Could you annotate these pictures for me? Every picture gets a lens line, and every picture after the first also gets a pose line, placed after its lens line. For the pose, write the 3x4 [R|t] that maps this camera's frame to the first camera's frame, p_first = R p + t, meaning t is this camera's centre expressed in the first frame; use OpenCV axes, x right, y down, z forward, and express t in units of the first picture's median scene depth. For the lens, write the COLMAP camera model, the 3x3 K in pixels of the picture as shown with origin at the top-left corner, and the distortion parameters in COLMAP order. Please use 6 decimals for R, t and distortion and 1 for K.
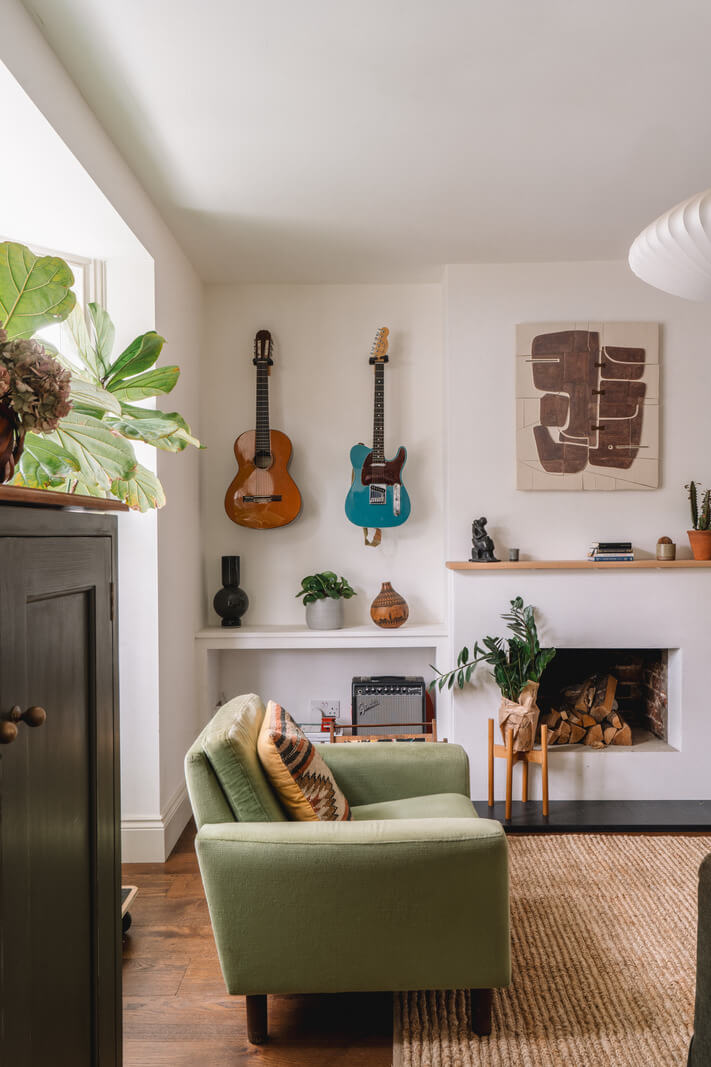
lens RADIAL K [[794.6, 0, 361.9], [0, 794.6, 540.6], [0, 0, 1]] dist [-0.003870, -0.003537]
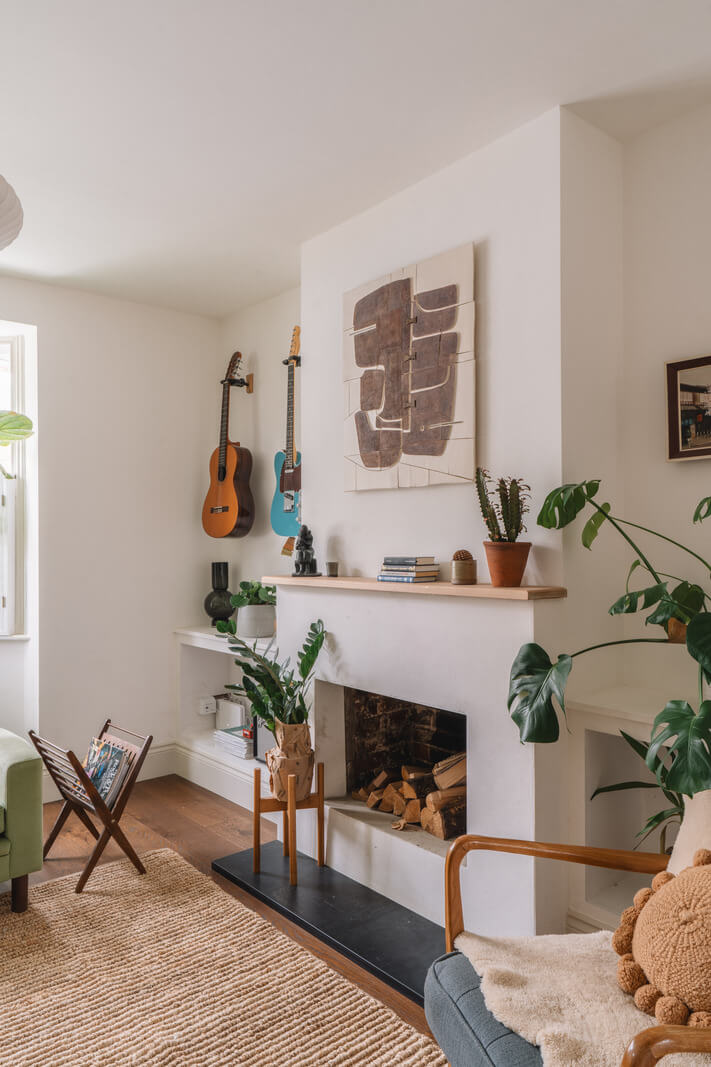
lens RADIAL K [[763.9, 0, 359.3], [0, 763.9, 539.8], [0, 0, 1]] dist [-0.003298, -0.000390]
pose [[0.649565, 0.003400, -0.760298, 0.816862], [-0.008047, 0.999965, -0.002403, -0.011656], [0.760264, 0.007679, 0.649569, 0.493760]]
